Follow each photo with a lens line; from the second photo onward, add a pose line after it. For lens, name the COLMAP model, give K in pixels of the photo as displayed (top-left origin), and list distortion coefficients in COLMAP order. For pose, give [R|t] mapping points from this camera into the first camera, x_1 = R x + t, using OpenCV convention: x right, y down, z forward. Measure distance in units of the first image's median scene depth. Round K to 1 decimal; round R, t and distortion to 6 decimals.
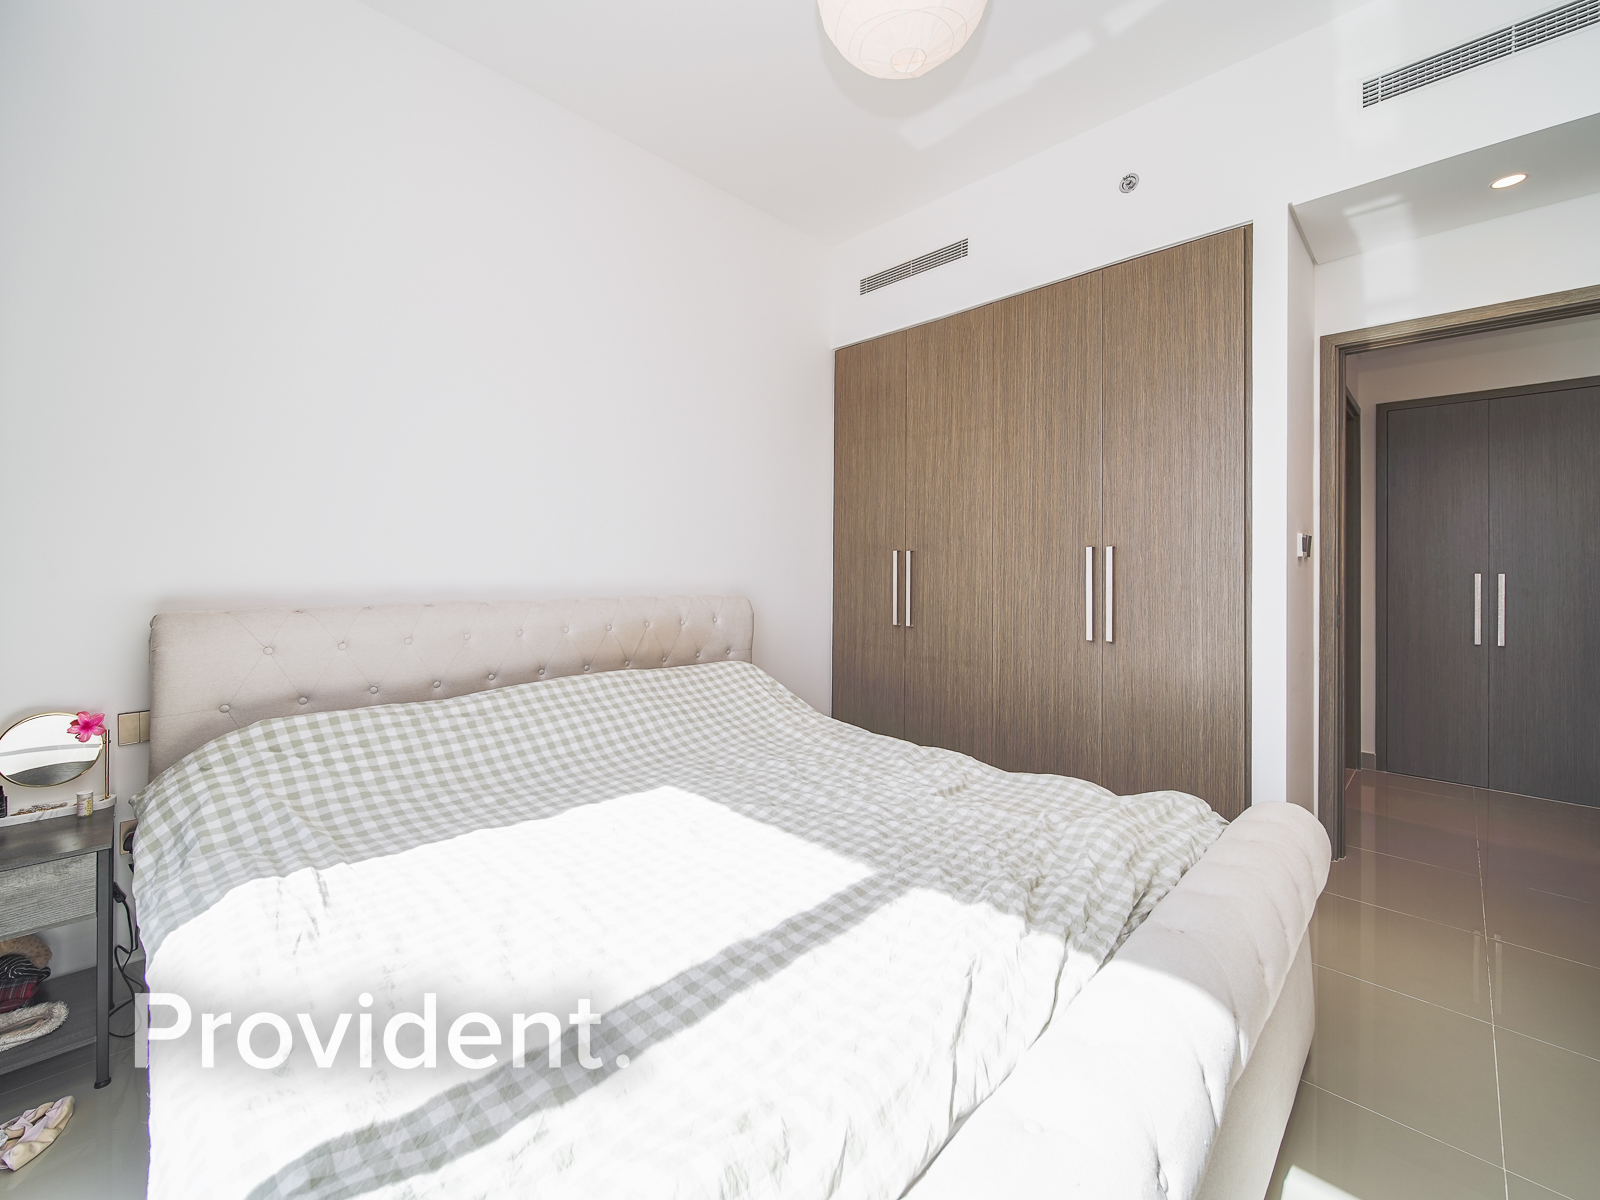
lens RADIAL K [[662.6, 0, 812.4], [0, 662.6, 567.7], [0, 0, 1]] dist [0.002122, -0.001407]
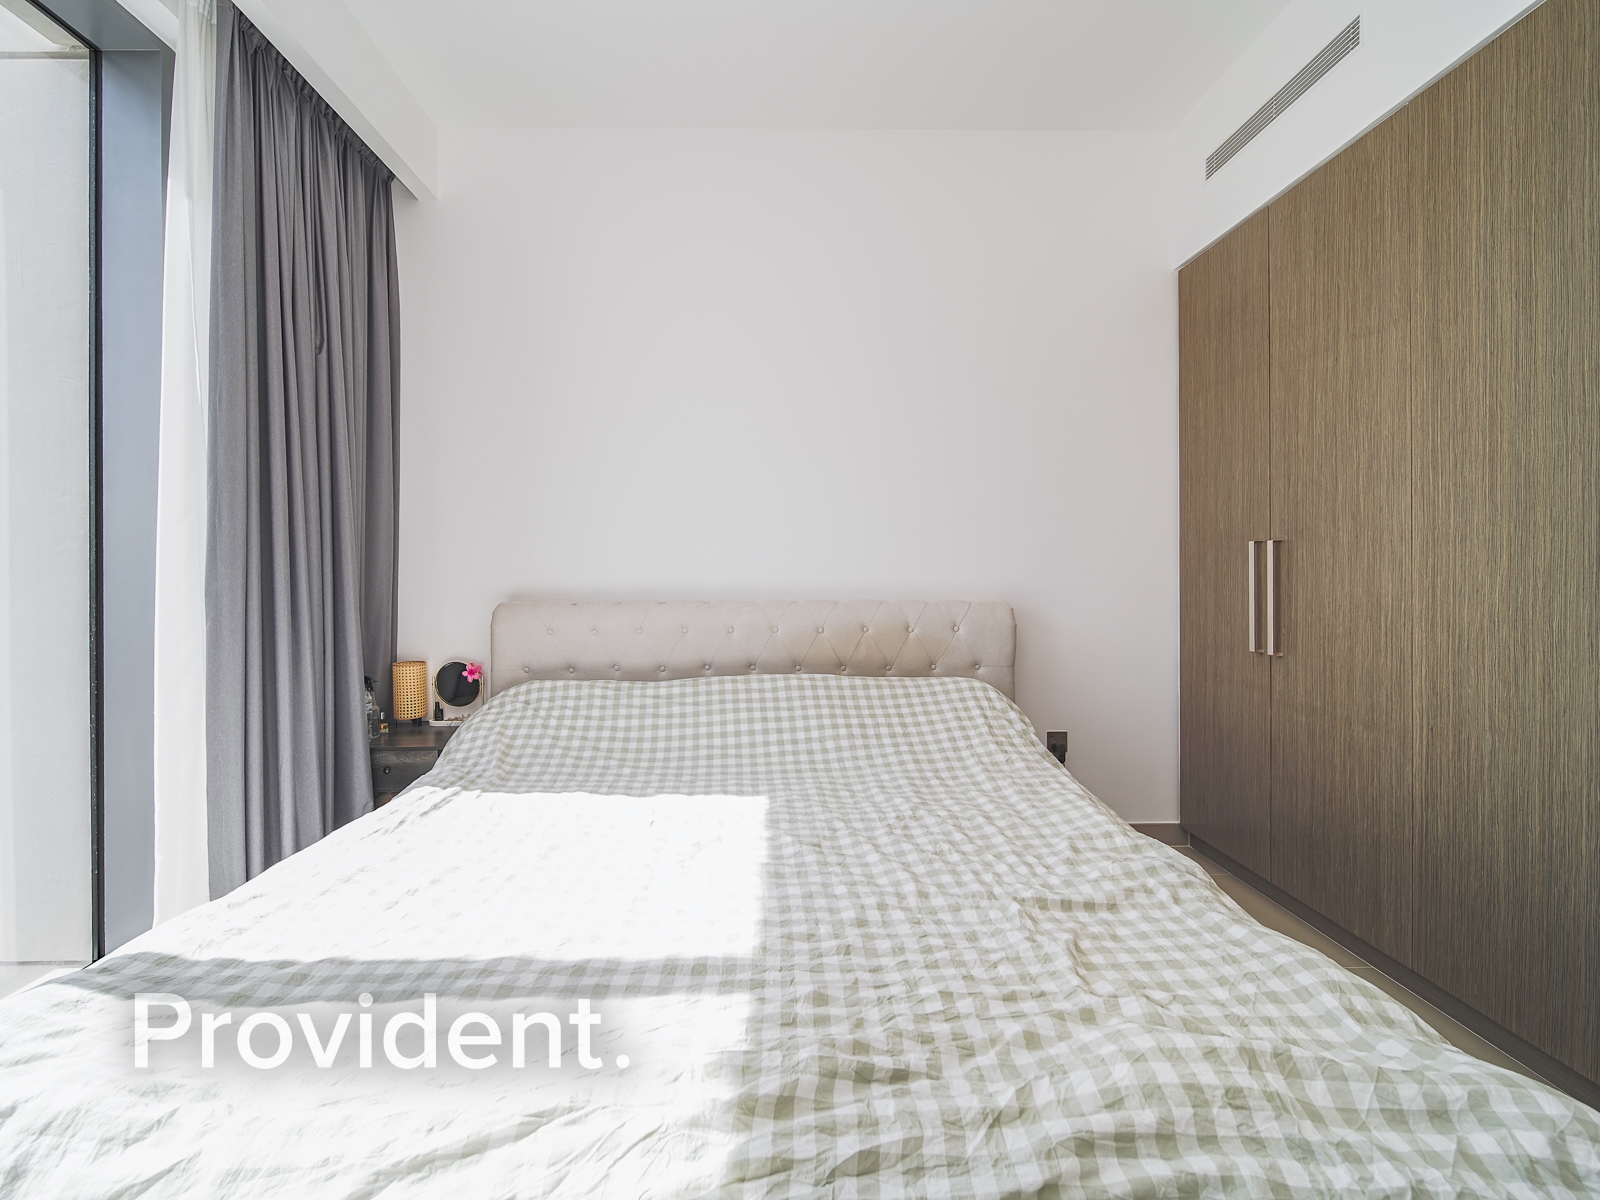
lens RADIAL K [[662.6, 0, 783.6], [0, 662.6, 576.5], [0, 0, 1]] dist [0.002122, -0.001407]
pose [[0.706704, -0.002384, -0.707505, 0.296384], [0.008231, 0.999954, 0.004853, 0.003370], [0.707461, -0.009253, 0.706692, 0.210507]]
